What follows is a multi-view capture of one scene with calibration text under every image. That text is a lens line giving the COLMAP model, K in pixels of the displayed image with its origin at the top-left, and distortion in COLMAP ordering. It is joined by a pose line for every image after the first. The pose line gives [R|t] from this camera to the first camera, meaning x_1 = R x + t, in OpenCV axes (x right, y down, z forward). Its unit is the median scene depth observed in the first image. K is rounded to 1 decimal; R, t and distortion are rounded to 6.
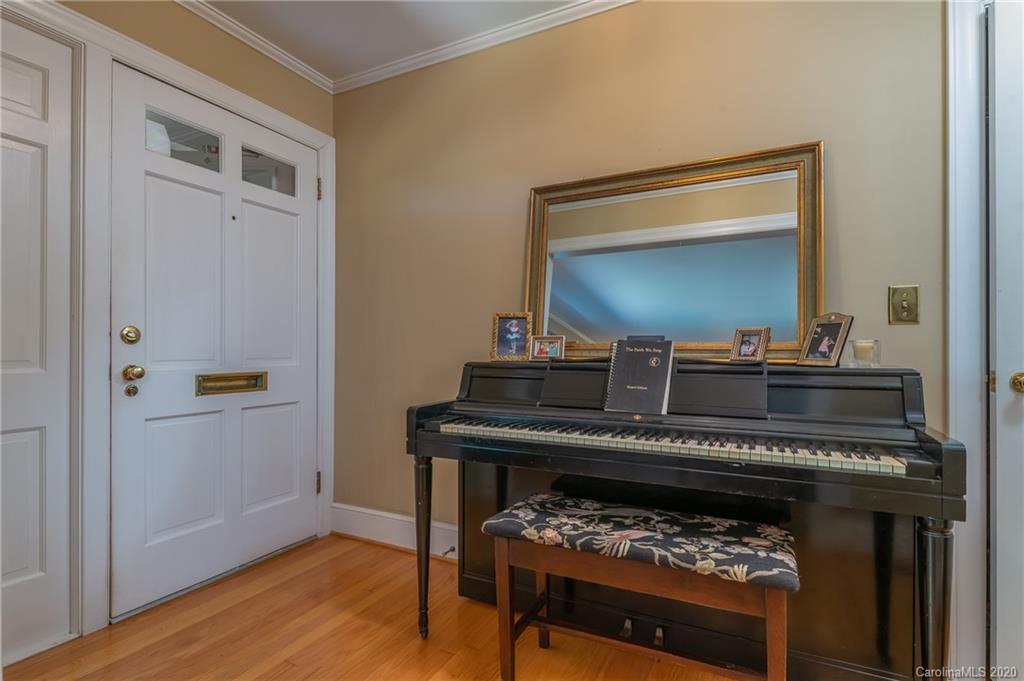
lens RADIAL K [[443.6, 0, 513.0], [0, 443.6, 341.4], [0, 0, 1]] dist [-0.001402, -0.000280]
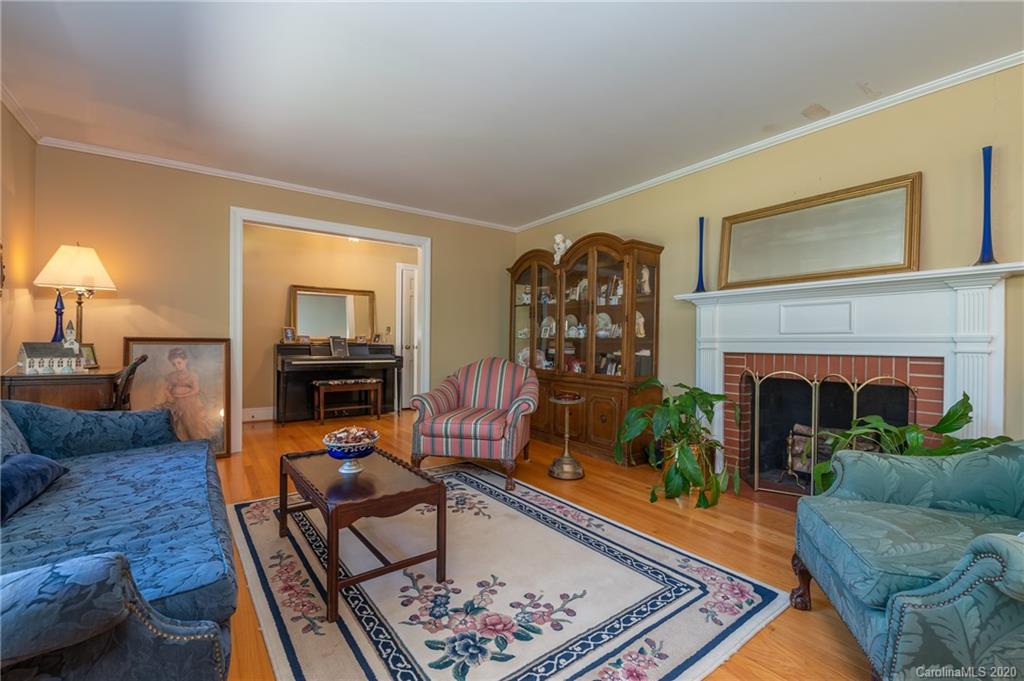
lens RADIAL K [[443.6, 0, 513.5], [0, 443.6, 342.7], [0, 0, 1]] dist [-0.001402, -0.000280]
pose [[0.391822, -0.000498, 0.920041, -3.189507], [-0.011470, 0.999920, 0.005426, -0.001047], [-0.919969, -0.012678, 0.391785, -2.250755]]
